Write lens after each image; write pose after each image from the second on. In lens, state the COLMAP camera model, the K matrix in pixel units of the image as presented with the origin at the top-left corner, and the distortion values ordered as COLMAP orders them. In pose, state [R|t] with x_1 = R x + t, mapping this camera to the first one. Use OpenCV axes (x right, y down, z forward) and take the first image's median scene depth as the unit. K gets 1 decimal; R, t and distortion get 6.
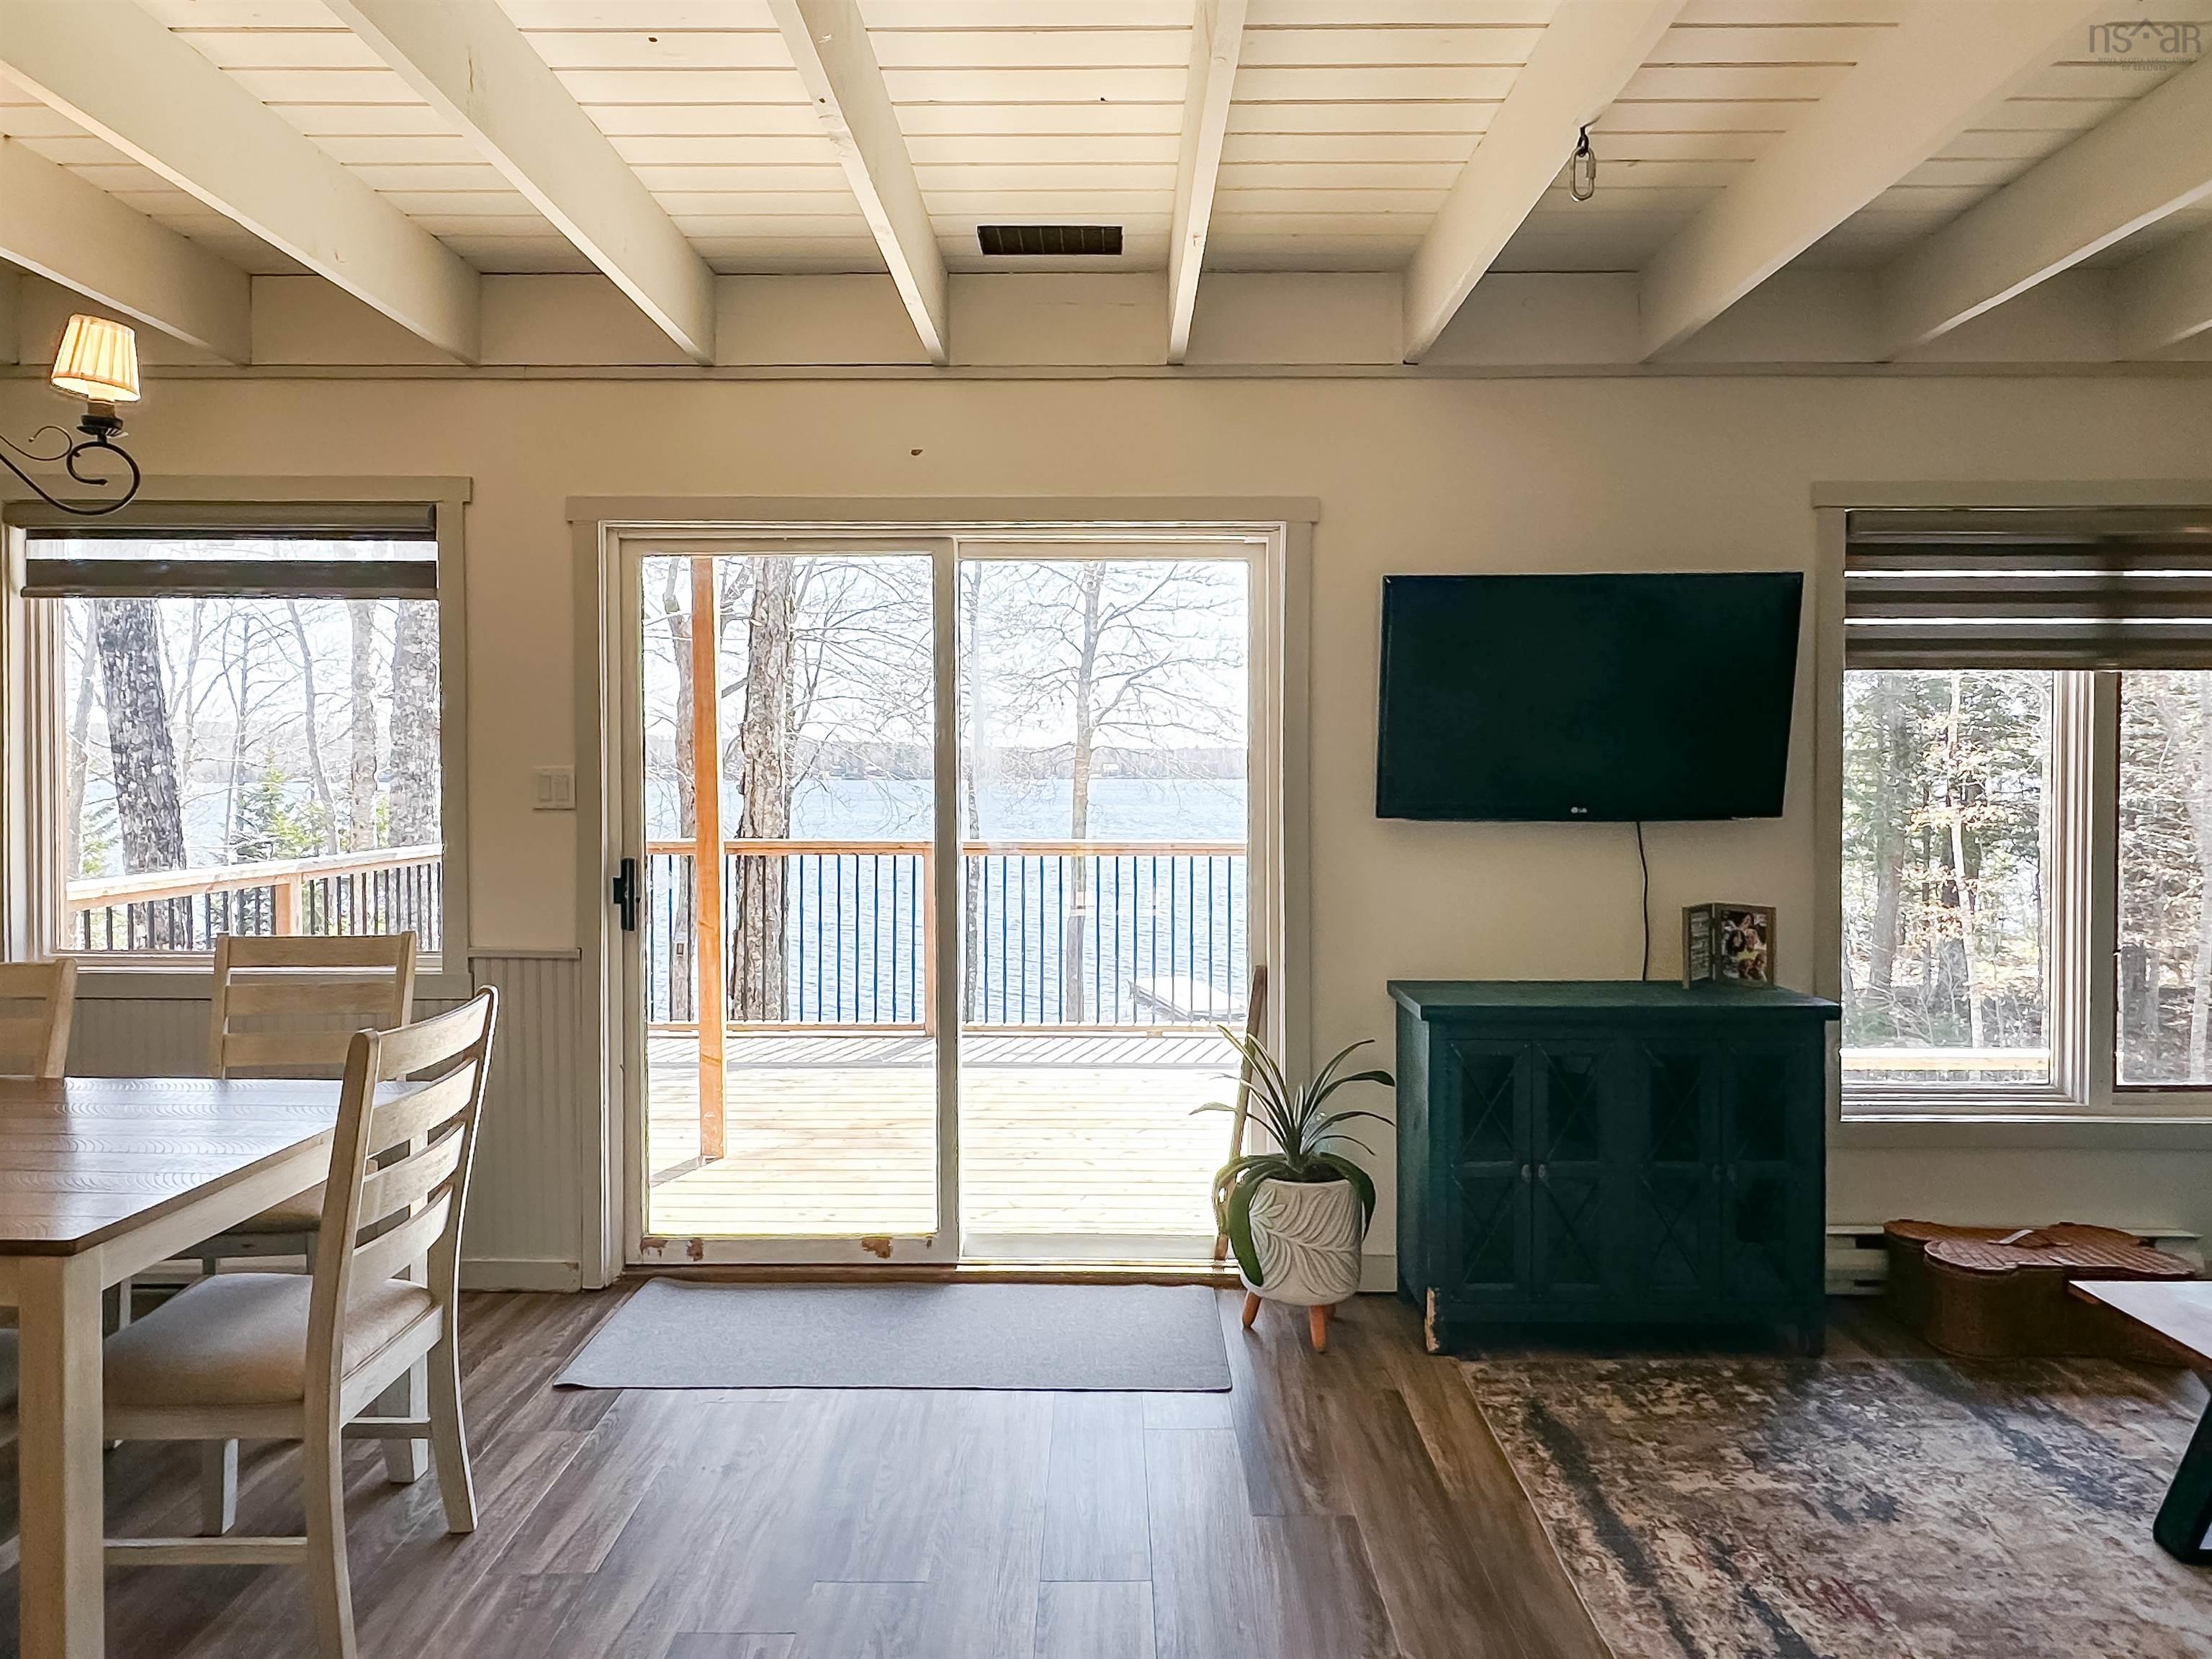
lens RADIAL K [[1374.8, 0, 1063.6], [0, 1374.8, 784.8], [0, 0, 1]] dist [-0.001389, -0.000477]
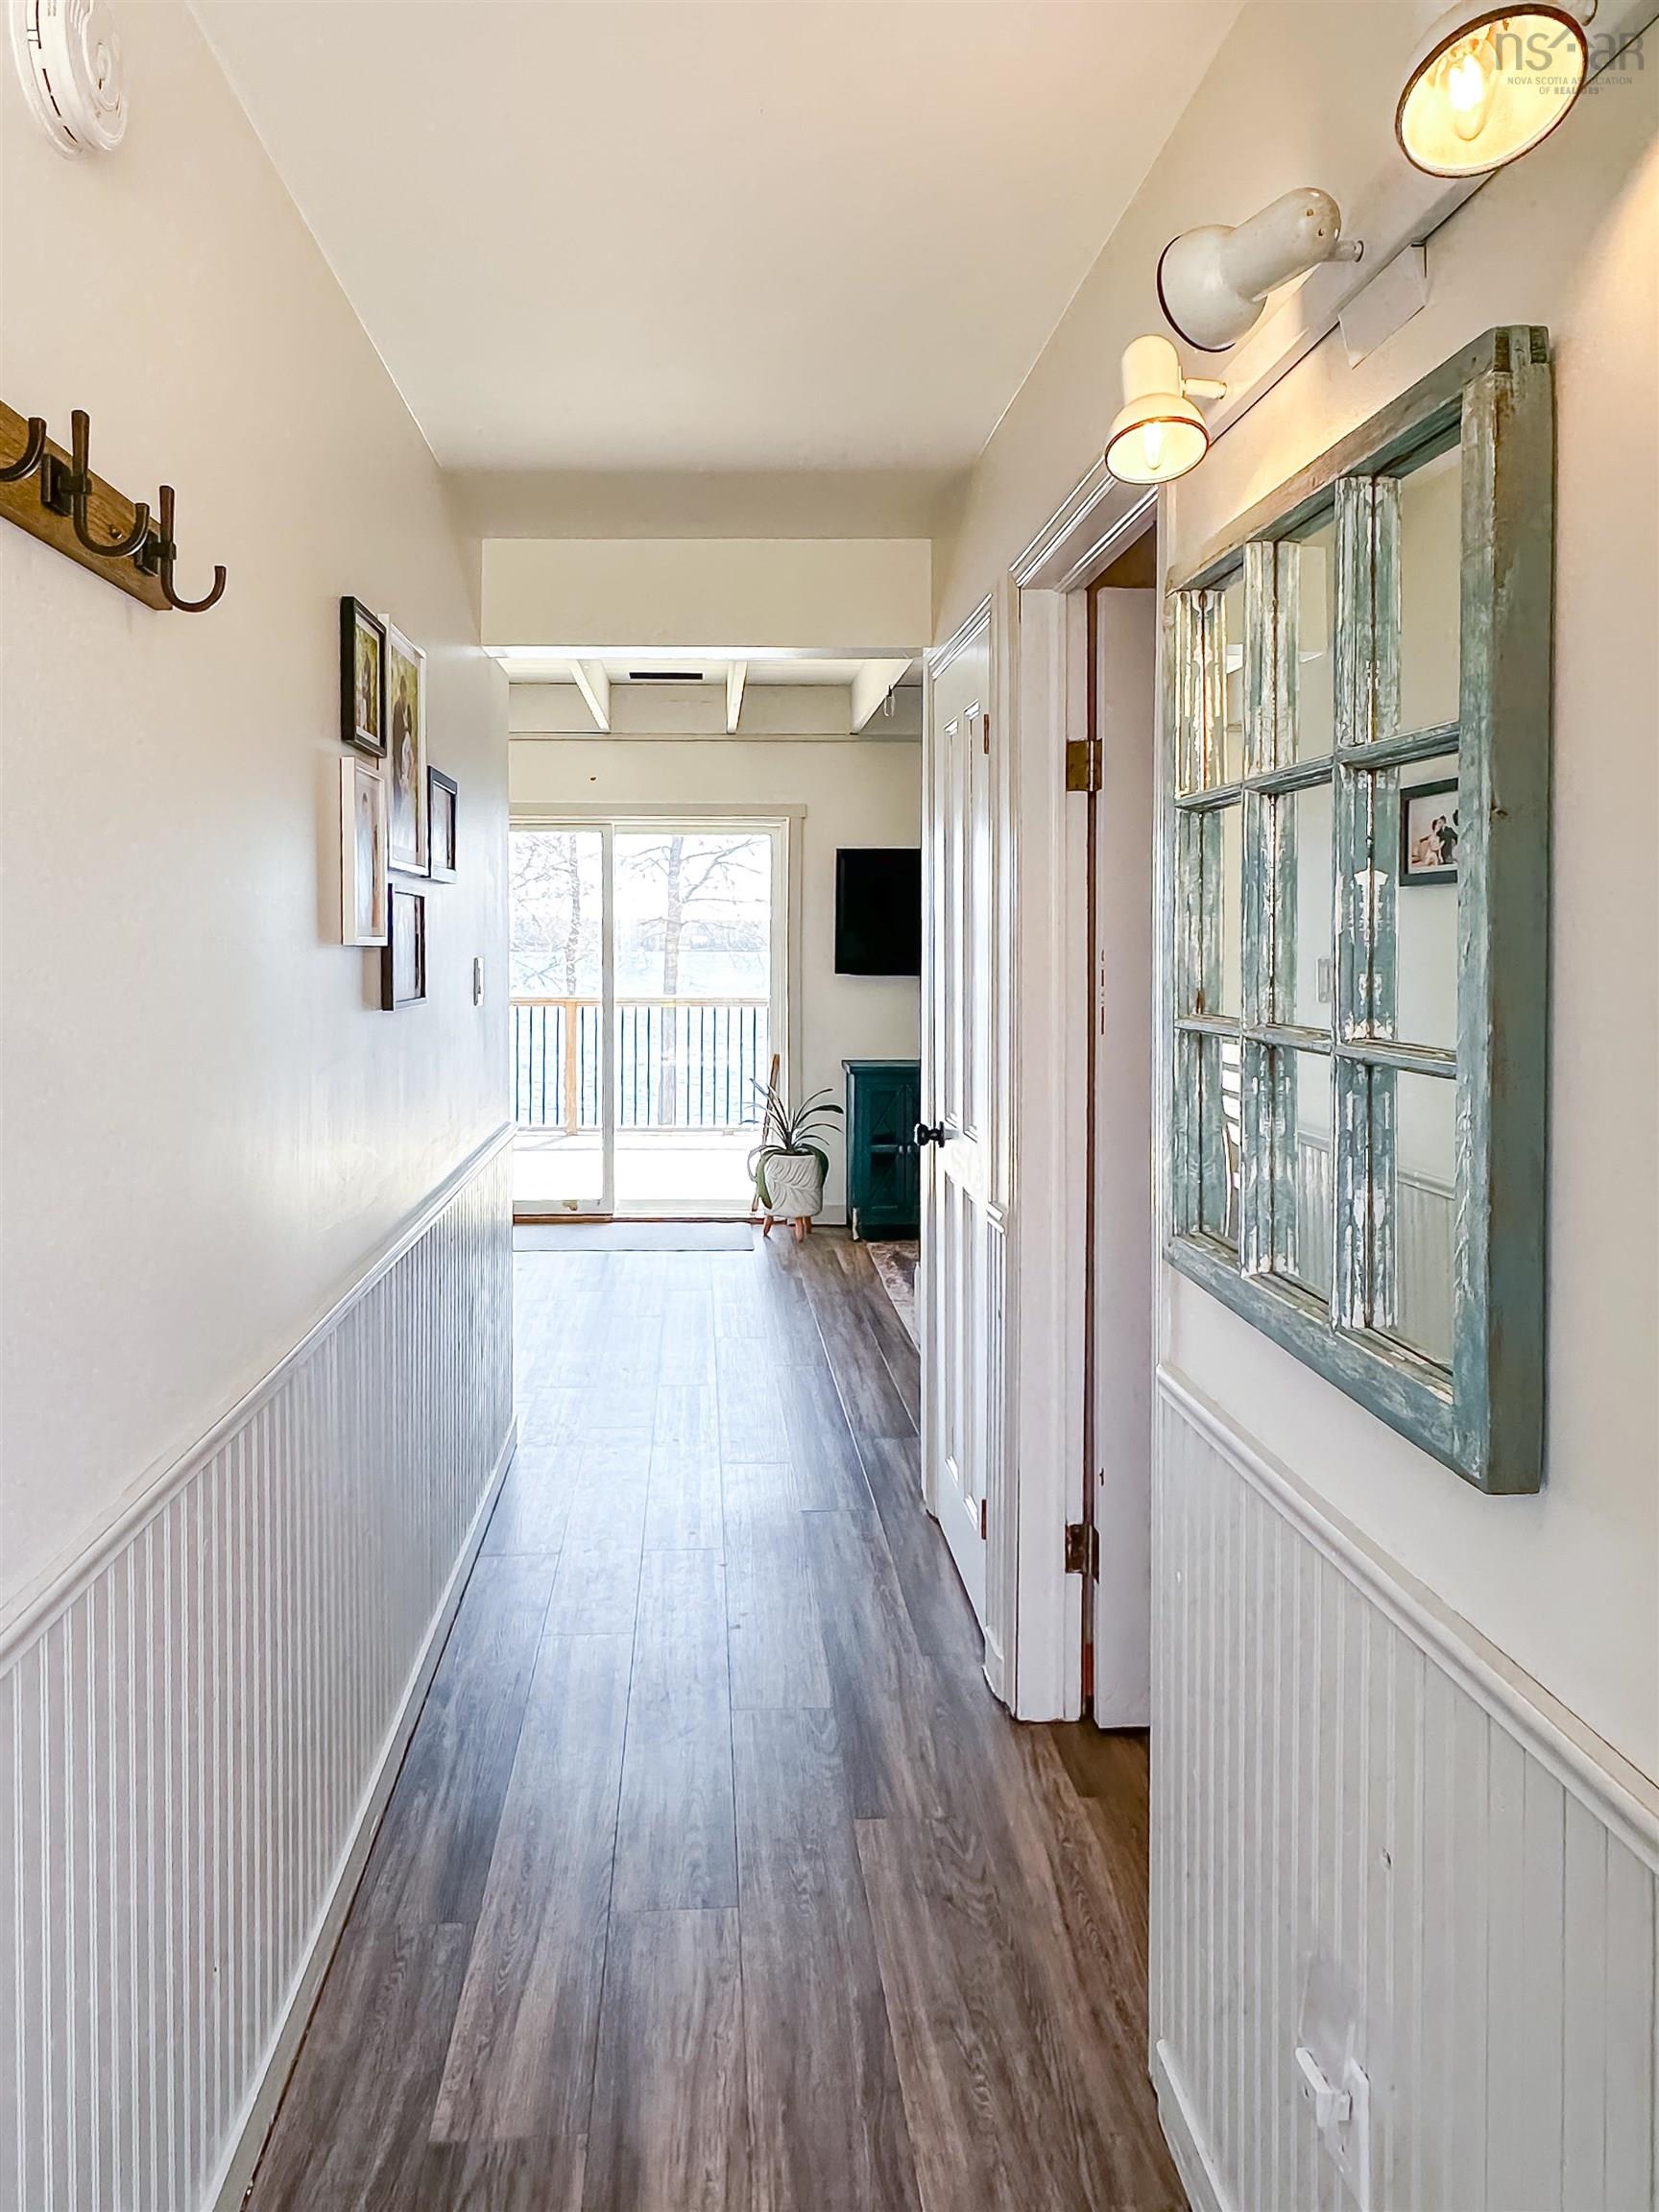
lens RADIAL K [[1374.8, 0, 684.7], [0, 1374.8, 932.7], [0, 0, 1]] dist [-0.001389, -0.000477]
pose [[0.999741, -0.000716, 0.022747, -0.022512], [0.001130, 0.999834, -0.018187, 0.001645], [-0.022730, 0.018208, 0.999576, -0.873880]]
